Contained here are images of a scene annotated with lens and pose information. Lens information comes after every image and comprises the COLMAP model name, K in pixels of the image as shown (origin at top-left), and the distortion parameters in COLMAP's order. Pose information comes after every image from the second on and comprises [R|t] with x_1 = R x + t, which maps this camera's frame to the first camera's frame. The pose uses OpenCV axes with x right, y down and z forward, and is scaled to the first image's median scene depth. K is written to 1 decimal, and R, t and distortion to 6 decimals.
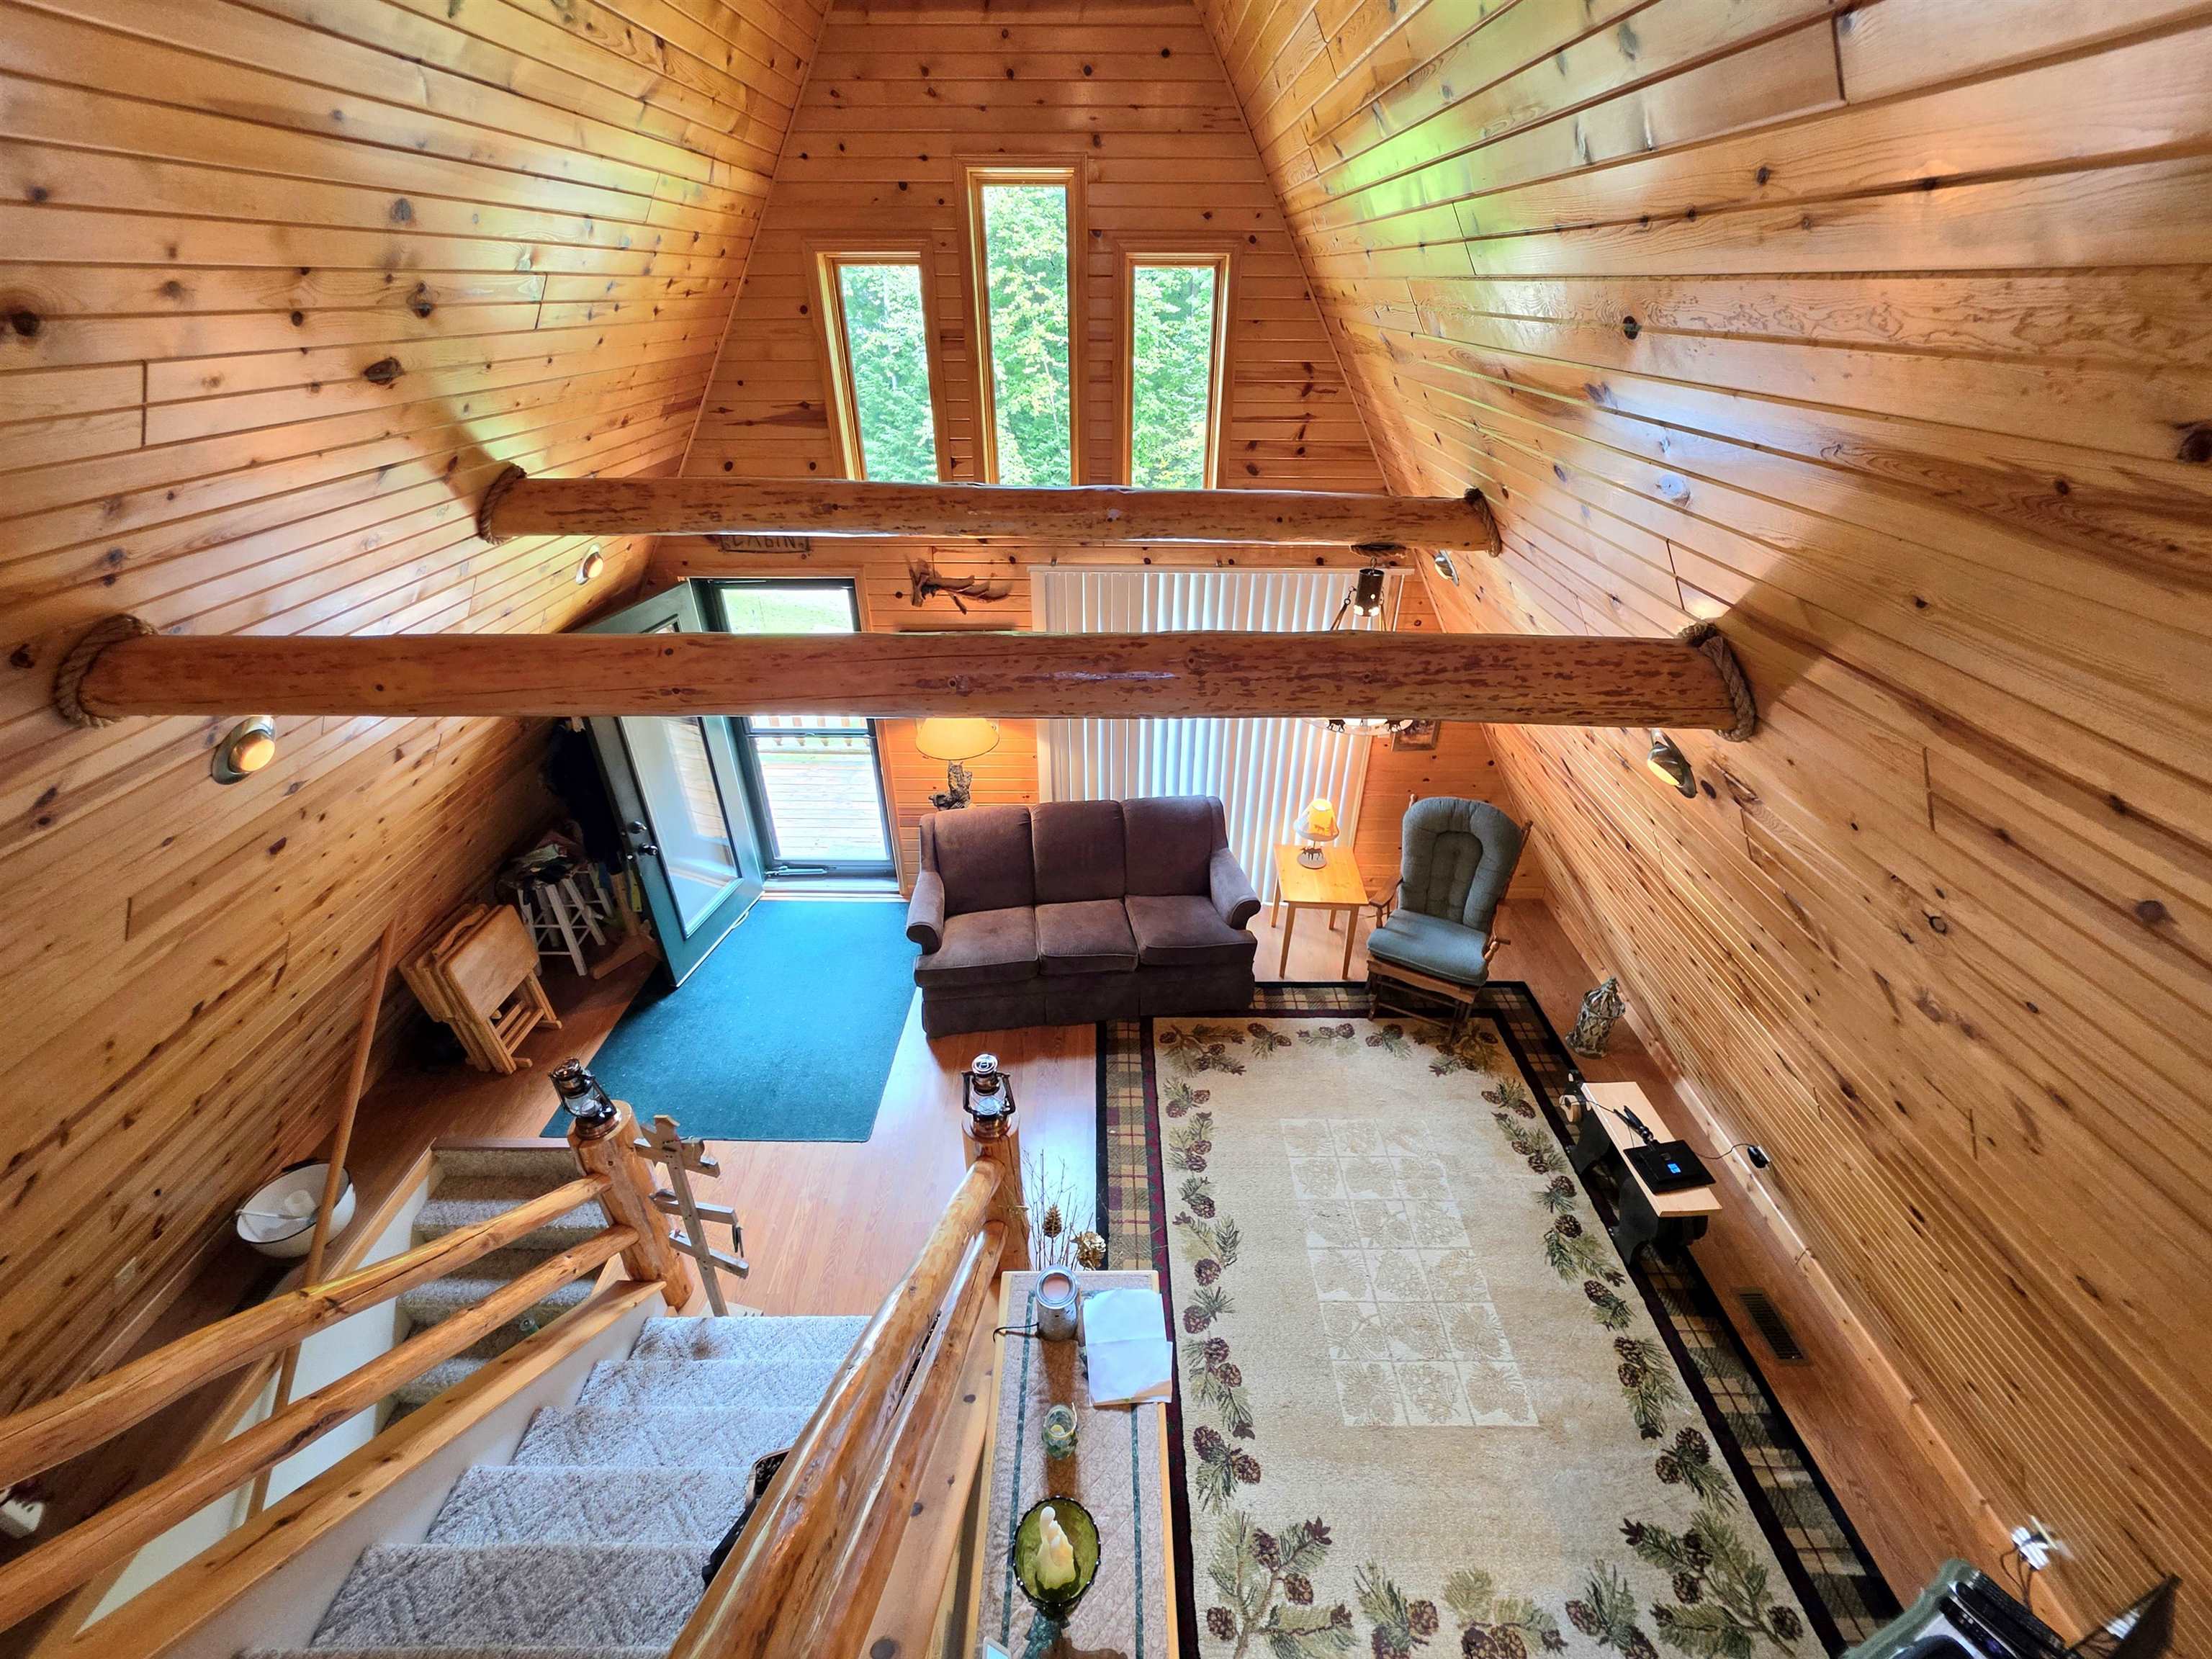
lens RADIAL K [[886.2, 0, 1111.9], [0, 886.2, 811.4], [0, 0, 1]] dist [-0.001478, 0.000047]
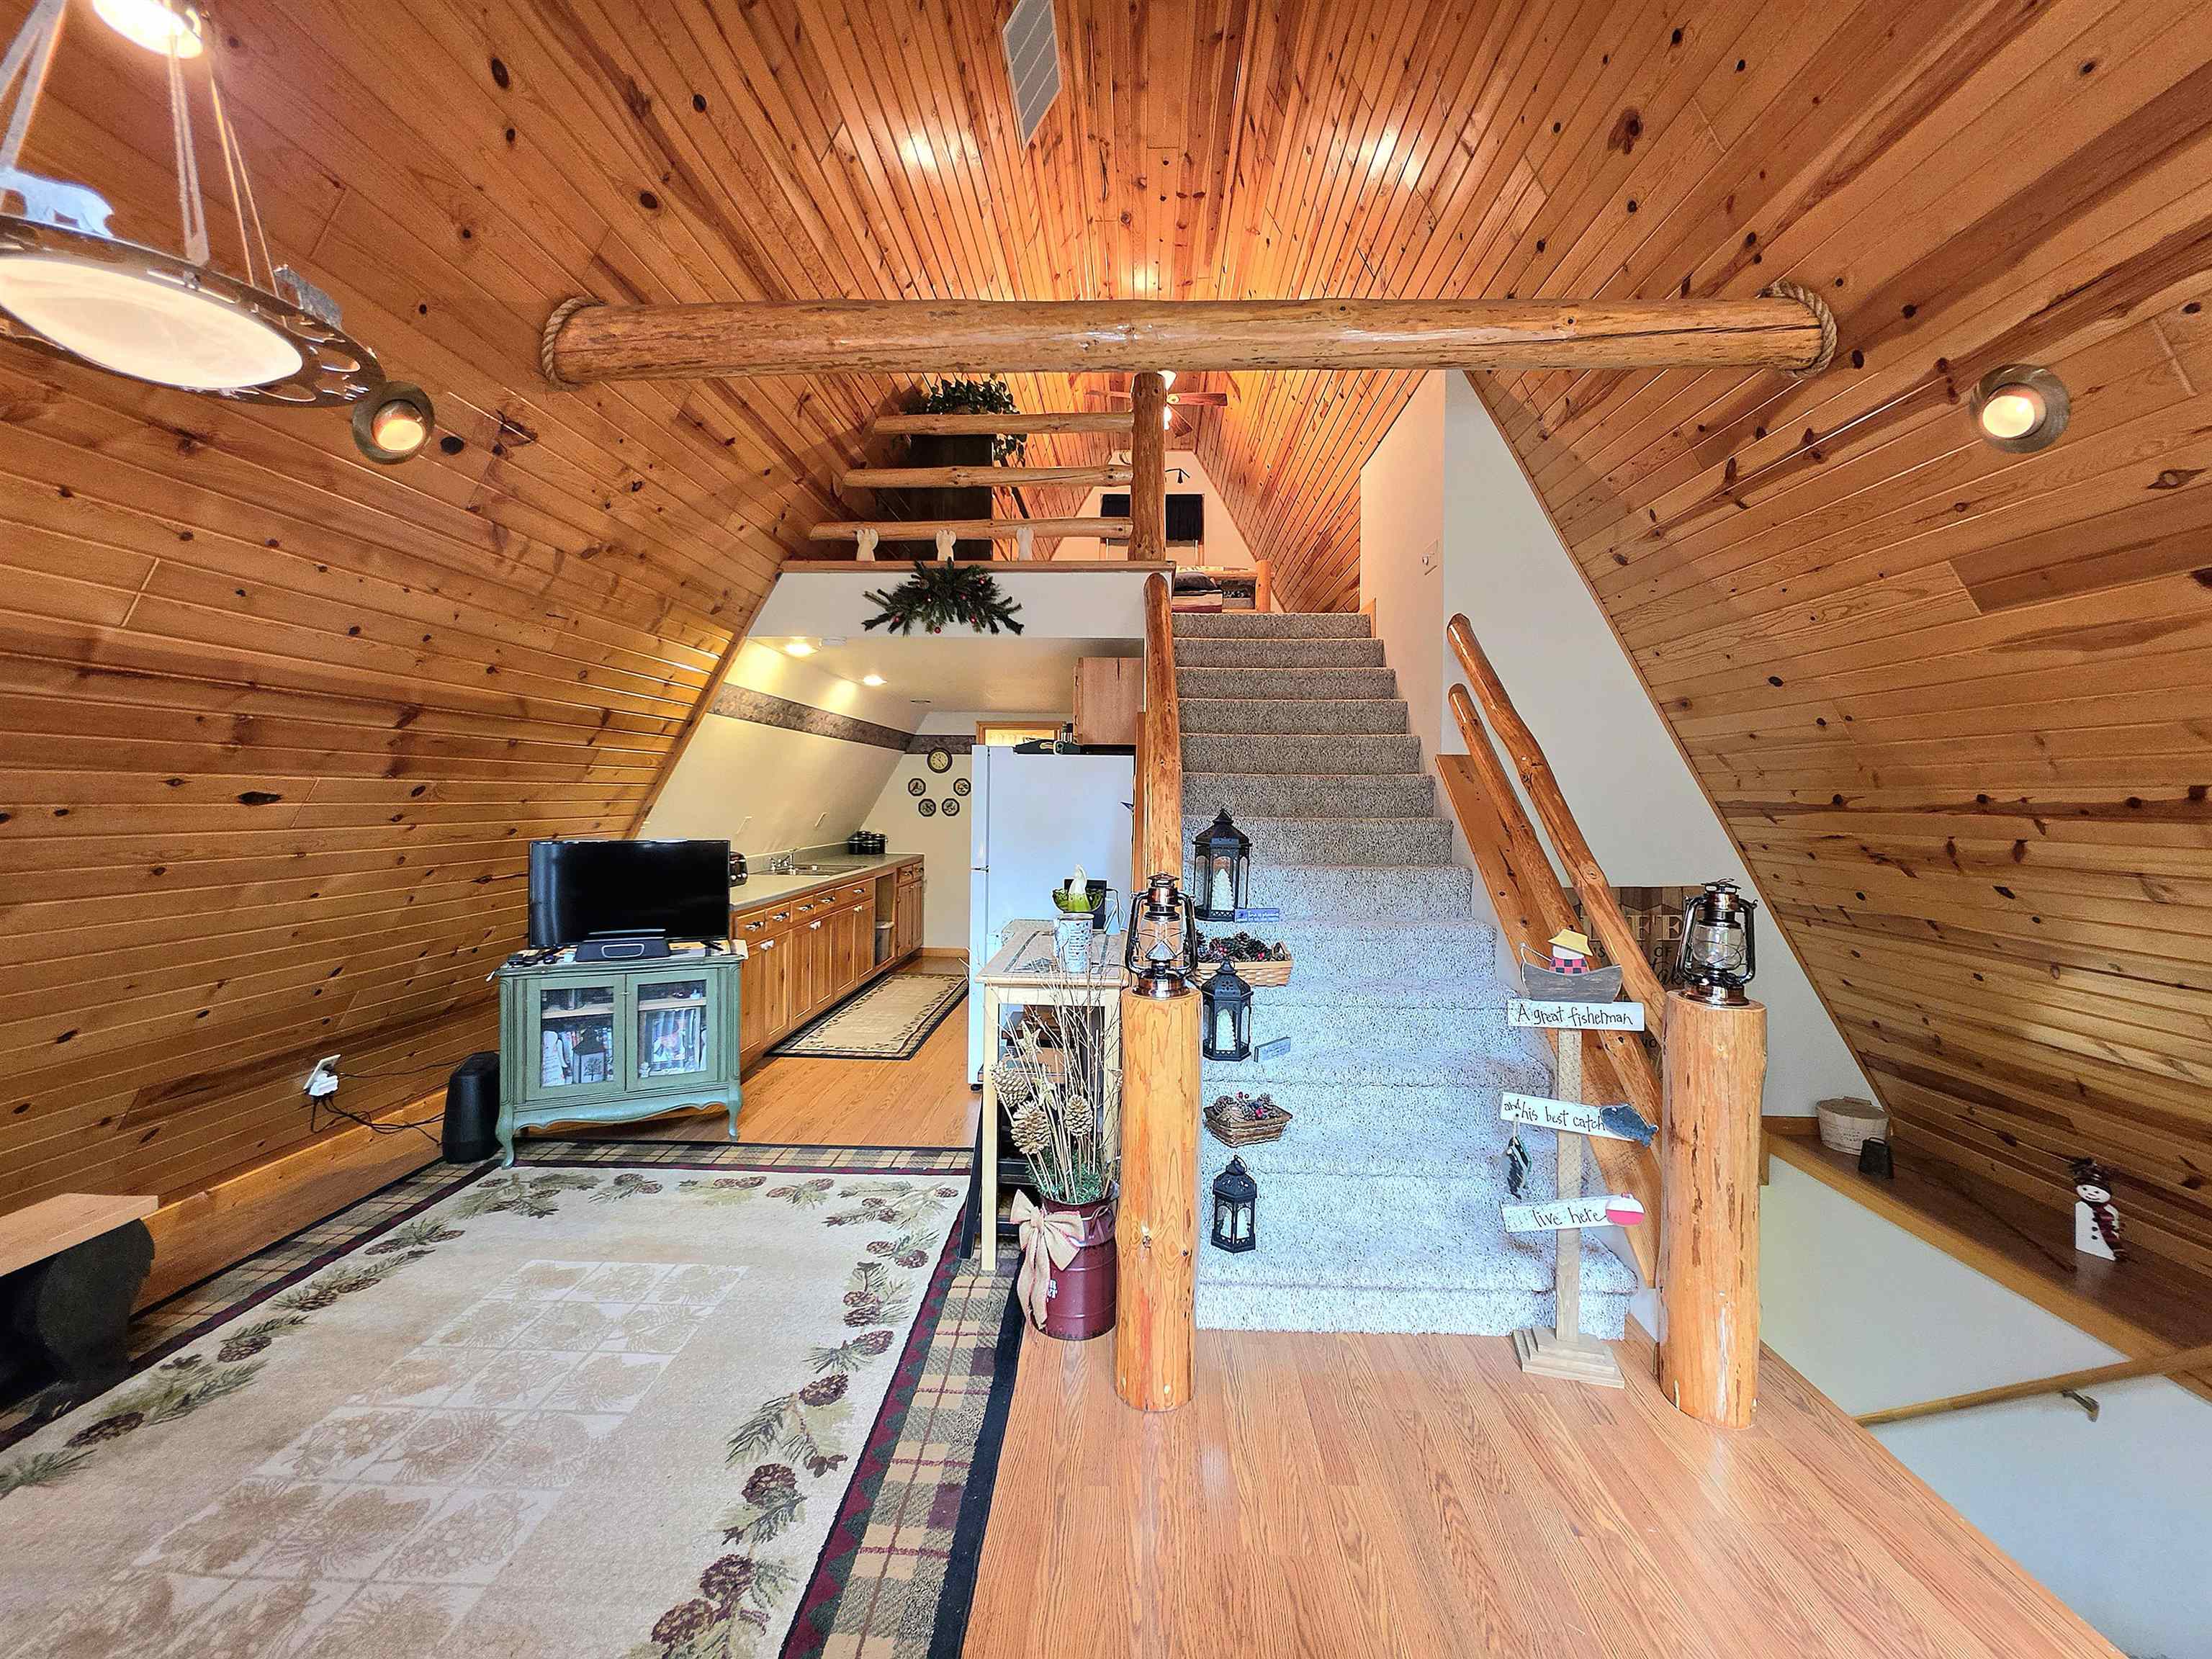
lens RADIAL K [[886.2, 0, 1111.9], [0, 886.2, 811.4], [0, 0, 1]] dist [-0.001478, 0.000047]
pose [[-0.999429, -0.013133, 0.031134, -0.085844], [0.005199, 0.850649, 0.525708, -0.109008], [-0.033389, 0.525570, -0.850095, 1.112247]]
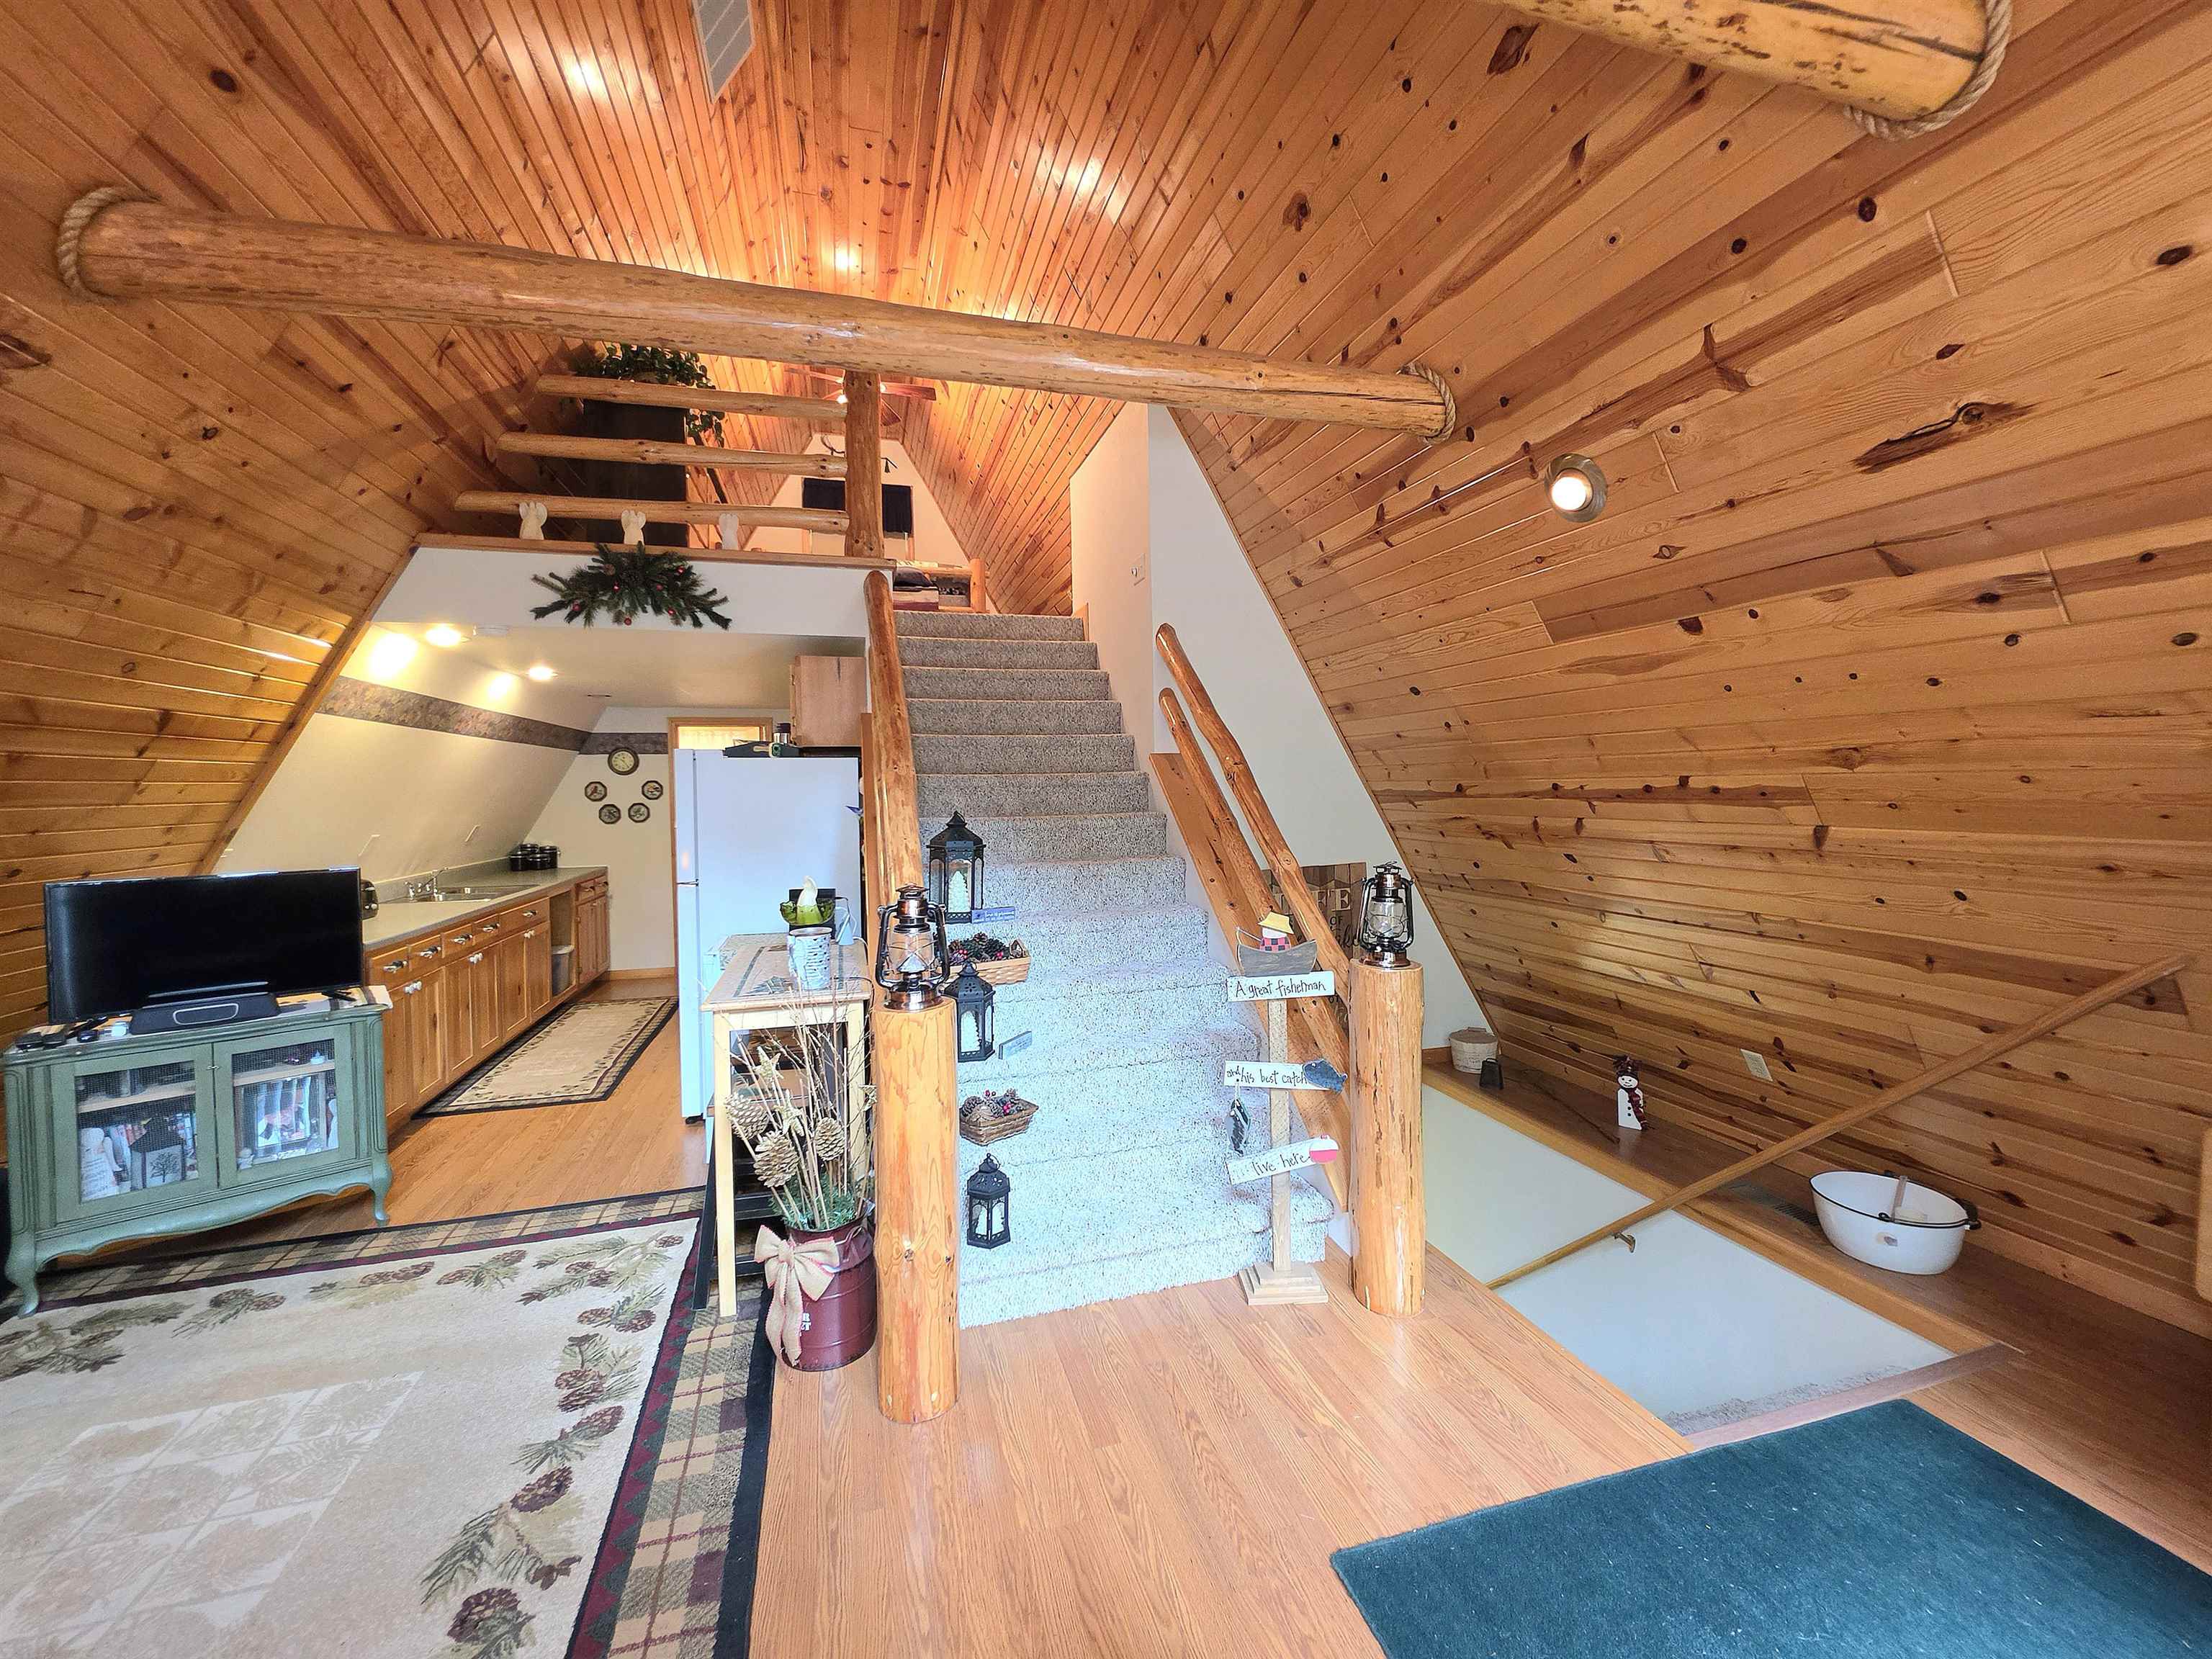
lens RADIAL K [[883.9, 0, 1108.3], [0, 883.9, 810.2], [0, 0, 1]] dist [-0.000783, -0.000224]
pose [[-0.958438, 0.019150, -0.284658, -0.063527], [-0.135265, 0.847979, 0.512480, -0.122419], [0.251198, 0.529684, -0.810145, 1.112989]]
